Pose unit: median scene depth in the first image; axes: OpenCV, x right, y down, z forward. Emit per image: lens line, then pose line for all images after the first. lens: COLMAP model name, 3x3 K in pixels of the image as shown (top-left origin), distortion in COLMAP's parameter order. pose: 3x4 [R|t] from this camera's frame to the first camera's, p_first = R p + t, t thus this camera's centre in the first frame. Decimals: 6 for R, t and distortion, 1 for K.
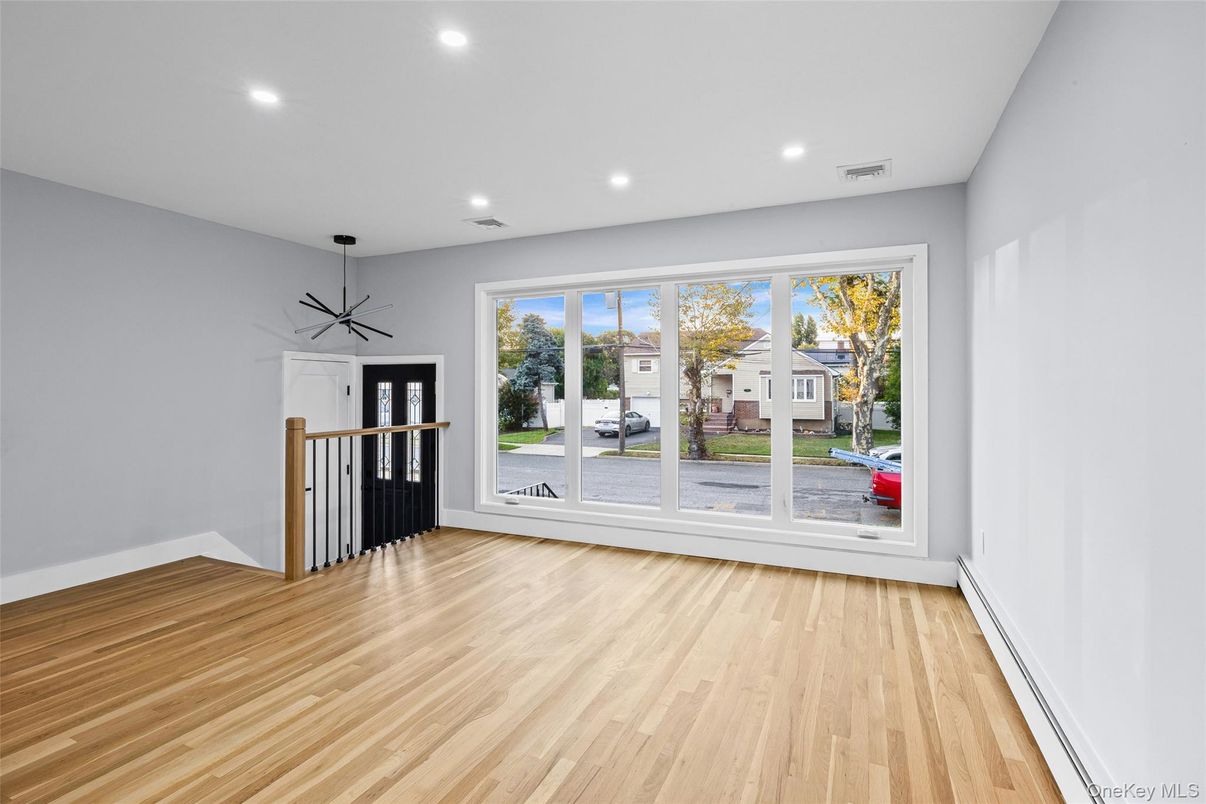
lens RADIAL K [[578.9, 0, 604.4], [0, 578.9, 384.7], [0, 0, 1]] dist [-0.014951, 0.000852]
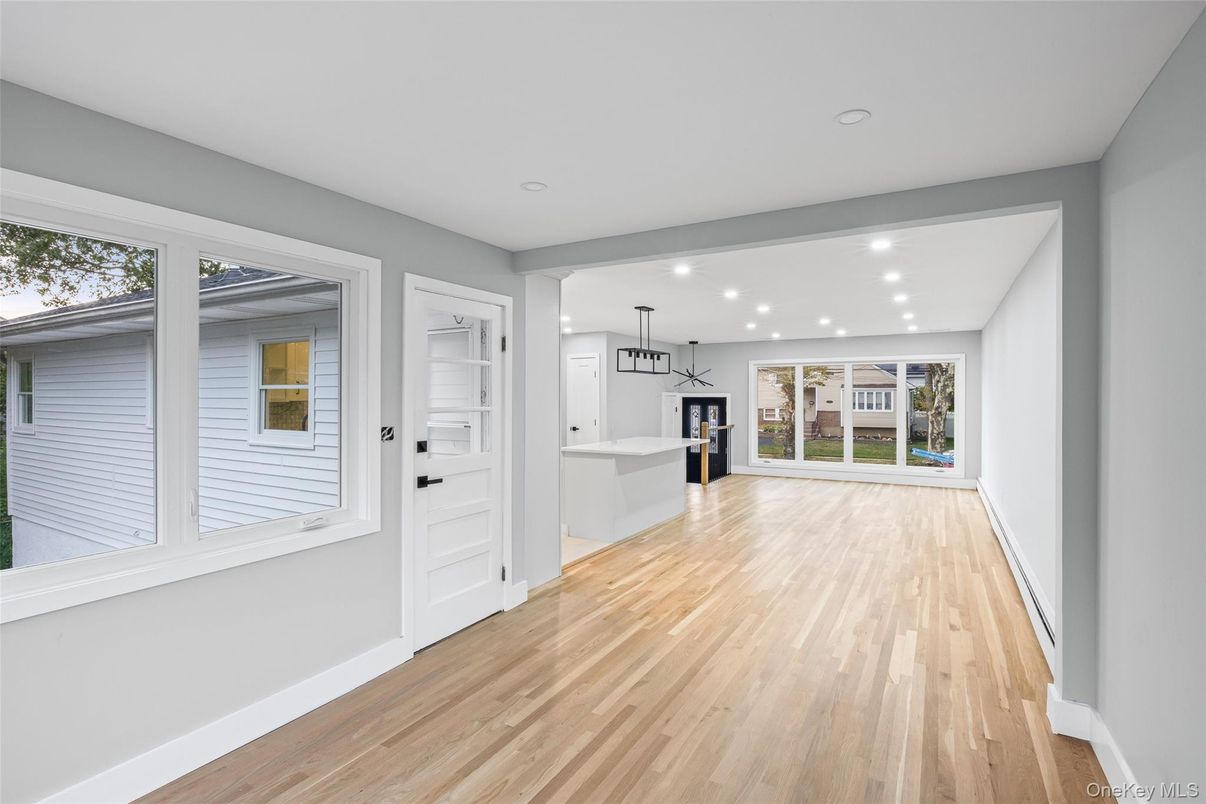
lens RADIAL K [[578.9, 0, 599.7], [0, 578.9, 400.1], [0, 0, 1]] dist [-0.014951, 0.000852]
pose [[0.994062, -0.000523, -0.108810, -0.489922], [0.001859, 0.999924, 0.012184, -0.050154], [0.108795, -0.012314, 0.993988, -1.090659]]
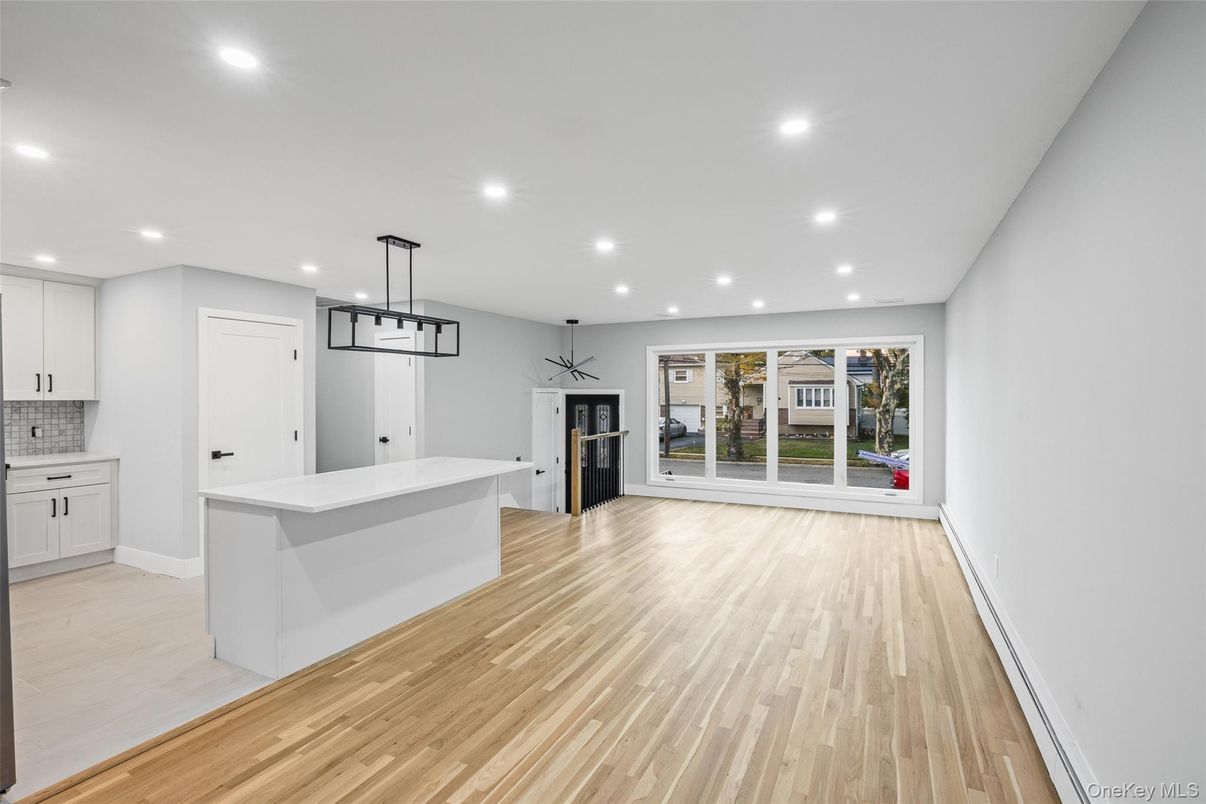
lens RADIAL K [[578.9, 0, 599.3], [0, 578.9, 396.5], [0, 0, 1]] dist [-0.014951, 0.000852]
pose [[0.999276, -0.001350, -0.038020, -0.267162], [0.001801, 0.999928, 0.011827, -0.047433], [0.038001, -0.011887, 0.999207, -0.581477]]
